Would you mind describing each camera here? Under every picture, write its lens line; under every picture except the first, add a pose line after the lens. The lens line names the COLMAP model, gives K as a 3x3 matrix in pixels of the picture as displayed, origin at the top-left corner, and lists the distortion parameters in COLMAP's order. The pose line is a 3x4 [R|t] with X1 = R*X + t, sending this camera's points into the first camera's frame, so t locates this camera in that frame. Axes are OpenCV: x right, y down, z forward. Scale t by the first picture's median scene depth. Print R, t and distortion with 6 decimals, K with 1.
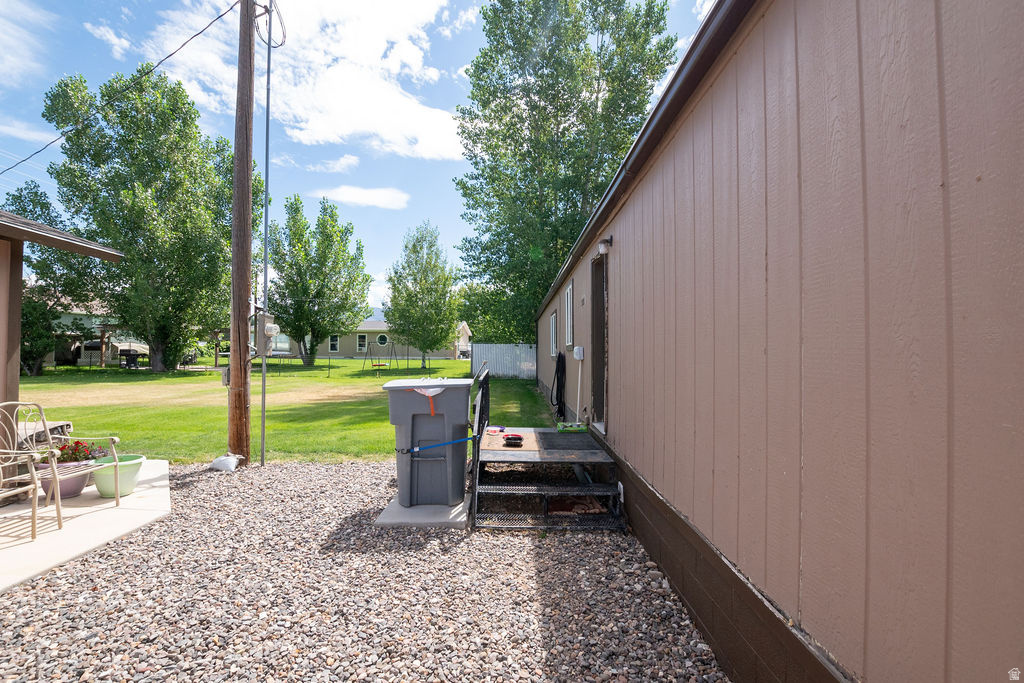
lens RADIAL K [[446.0, 0, 509.5], [0, 446.0, 343.4], [0, 0, 1]] dist [-0.035322, 0.006651]
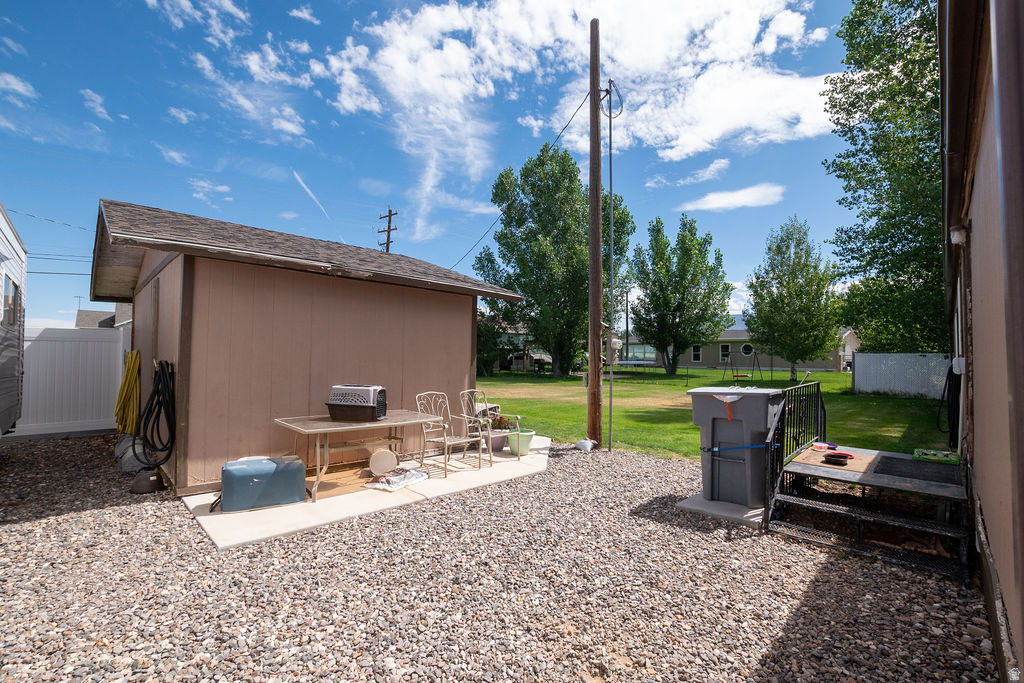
lens RADIAL K [[454.9, 0, 517.6], [0, 454.9, 342.6], [0, 0, 1]] dist [-0.039190, 0.008098]
pose [[0.712382, -0.020938, -0.701480, 0.158605], [0.004198, 0.999664, -0.025576, -0.001479], [0.701780, 0.015275, 0.712230, -0.108614]]
